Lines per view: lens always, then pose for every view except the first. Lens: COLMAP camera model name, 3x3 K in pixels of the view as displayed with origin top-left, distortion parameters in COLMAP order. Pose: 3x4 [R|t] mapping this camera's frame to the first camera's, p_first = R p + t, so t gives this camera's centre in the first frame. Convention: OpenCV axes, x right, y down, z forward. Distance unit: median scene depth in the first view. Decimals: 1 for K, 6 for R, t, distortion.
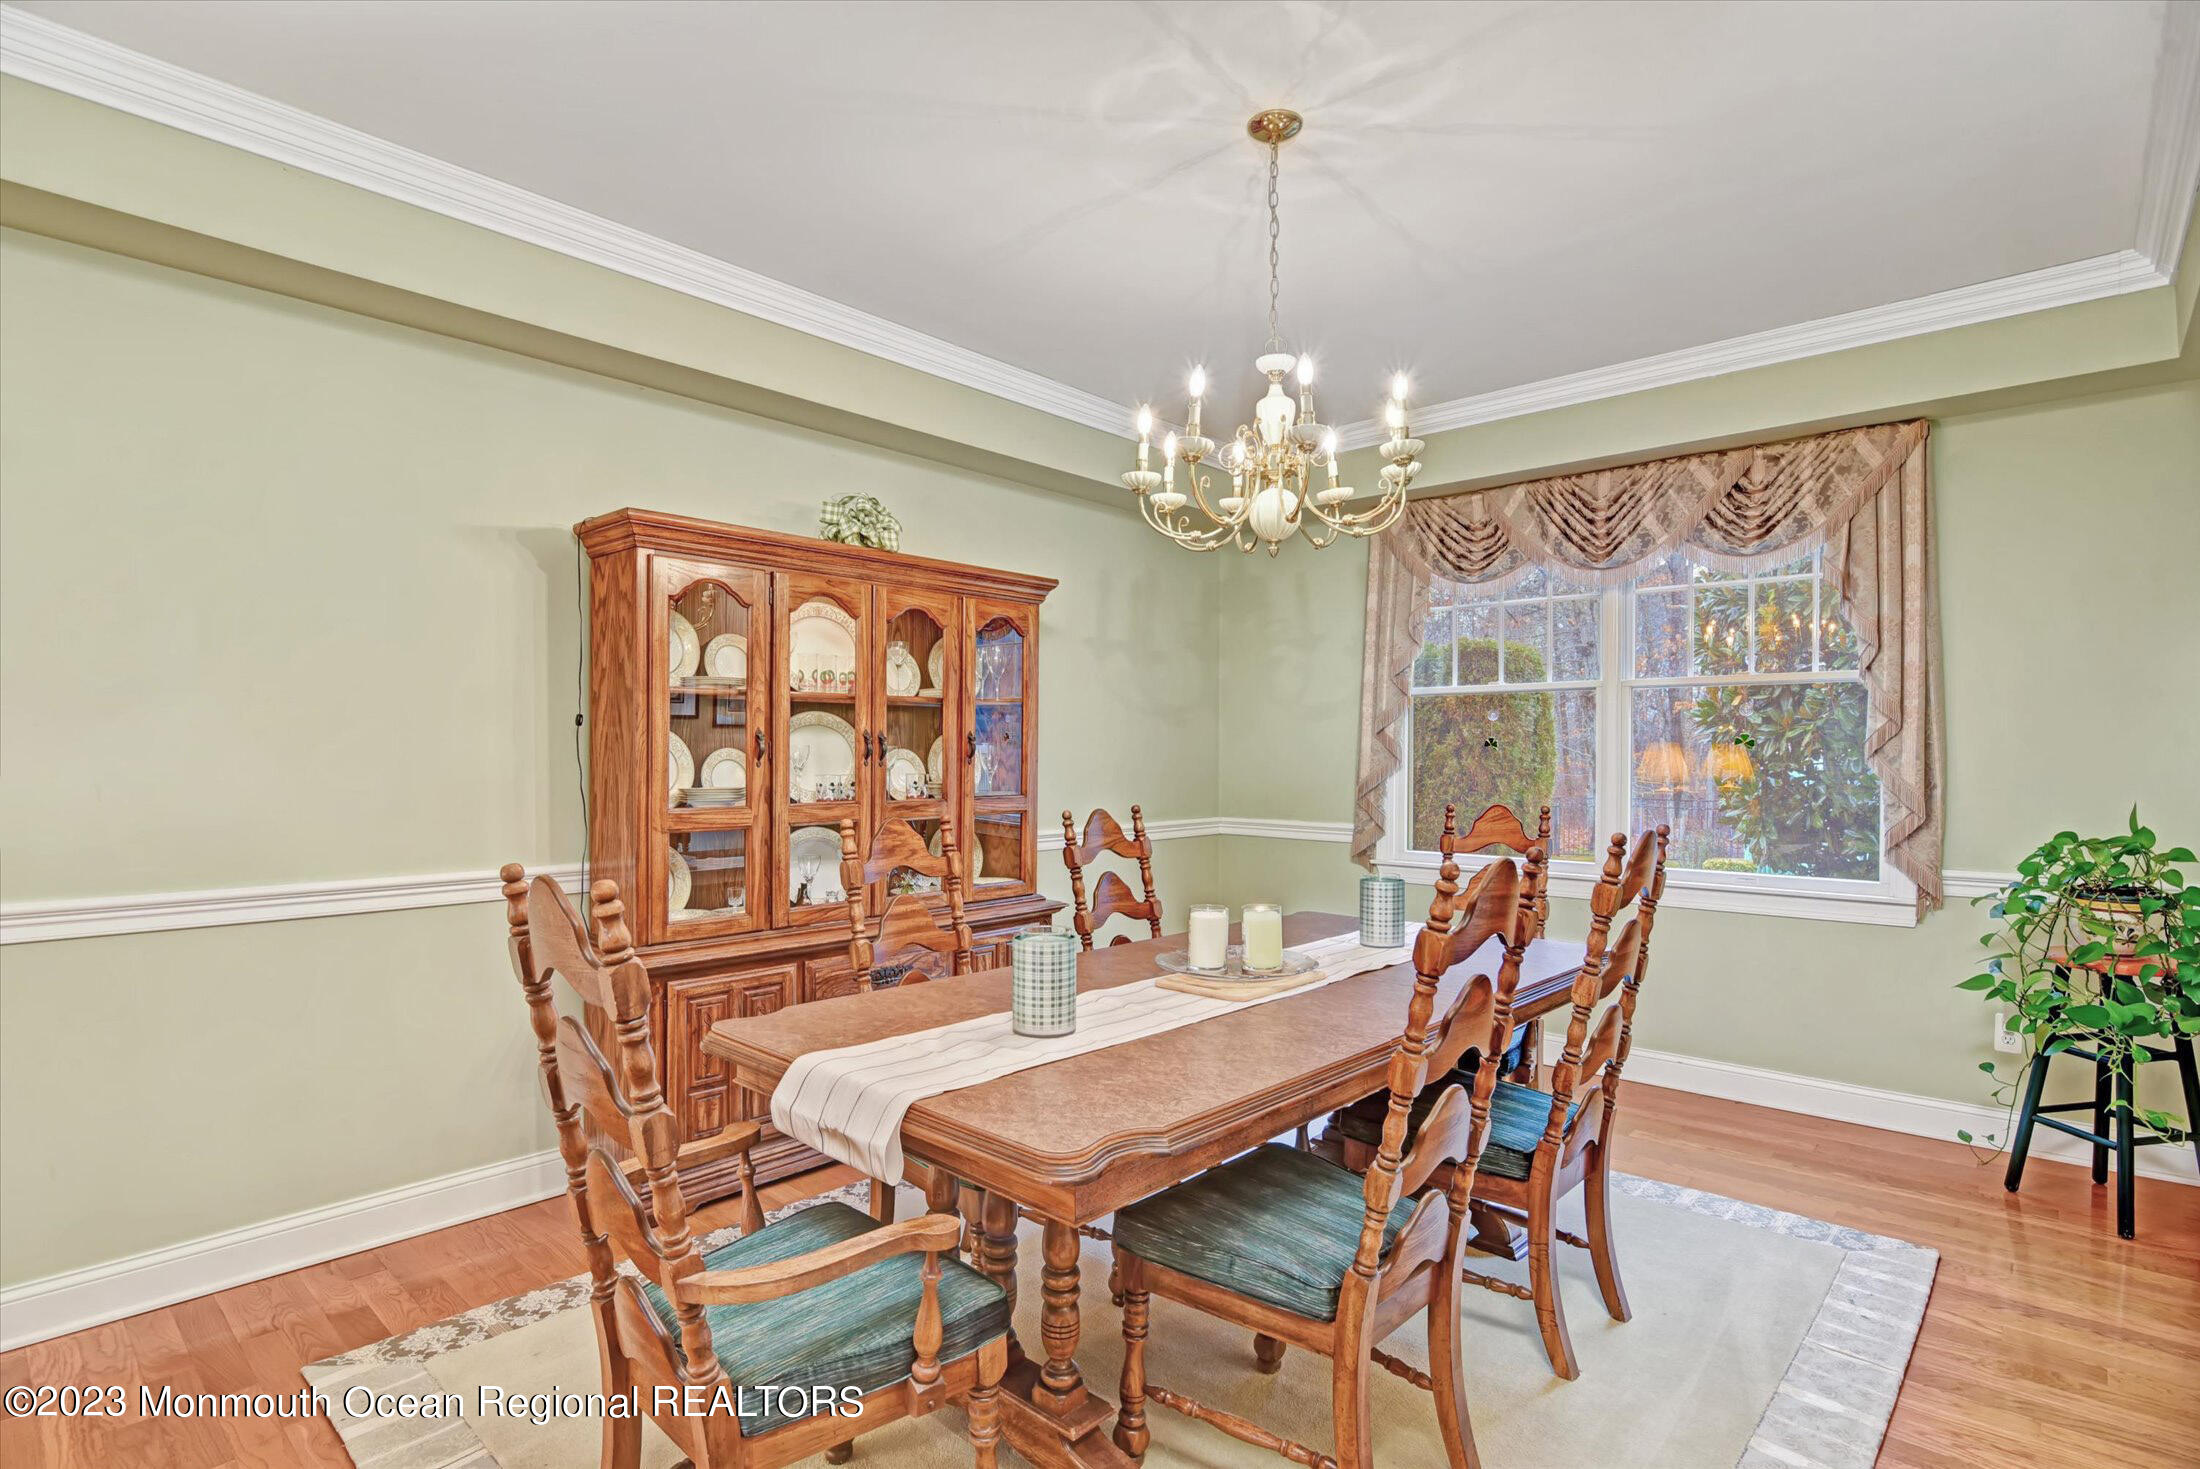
lens RADIAL K [[1089.6, 0, 1099.1], [0, 1089.6, 743.2], [0, 0, 1]] dist [-0.022800, -0.000796]
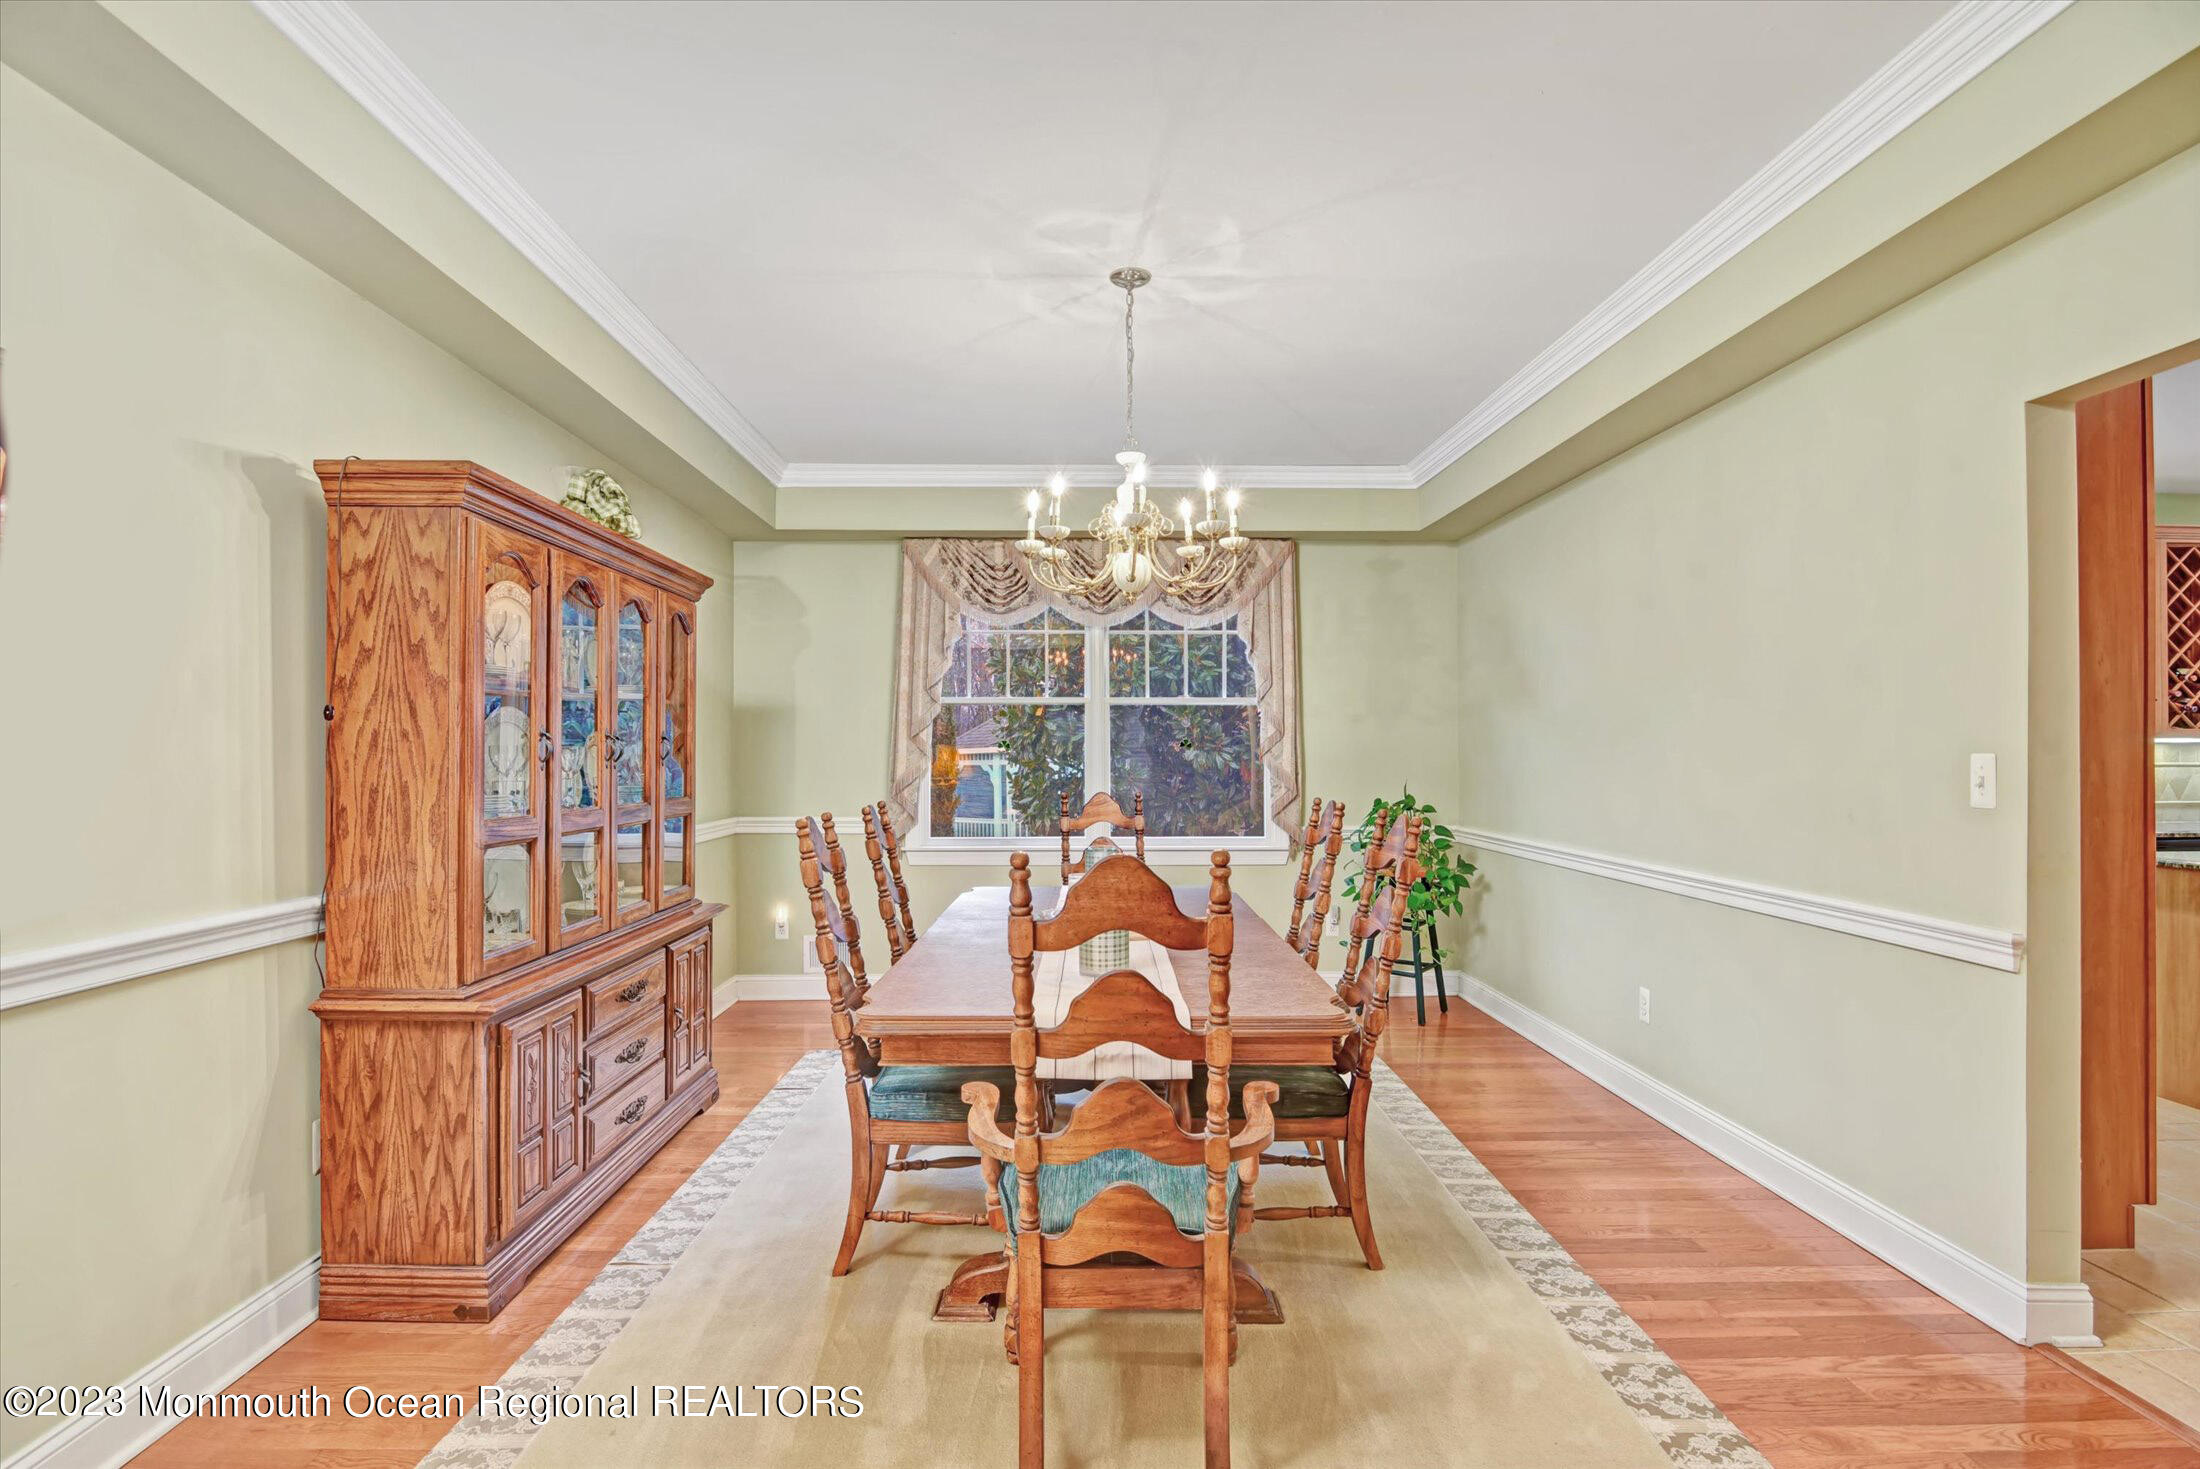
lens RADIAL K [[1089.6, 0, 1099.0], [0, 1089.6, 739.8], [0, 0, 1]] dist [-0.022800, -0.000796]
pose [[0.717513, 0.006582, 0.696514, -0.534457], [-0.003461, 0.999977, -0.005884, 0.000979], [-0.696537, 0.001812, 0.717519, 0.053355]]
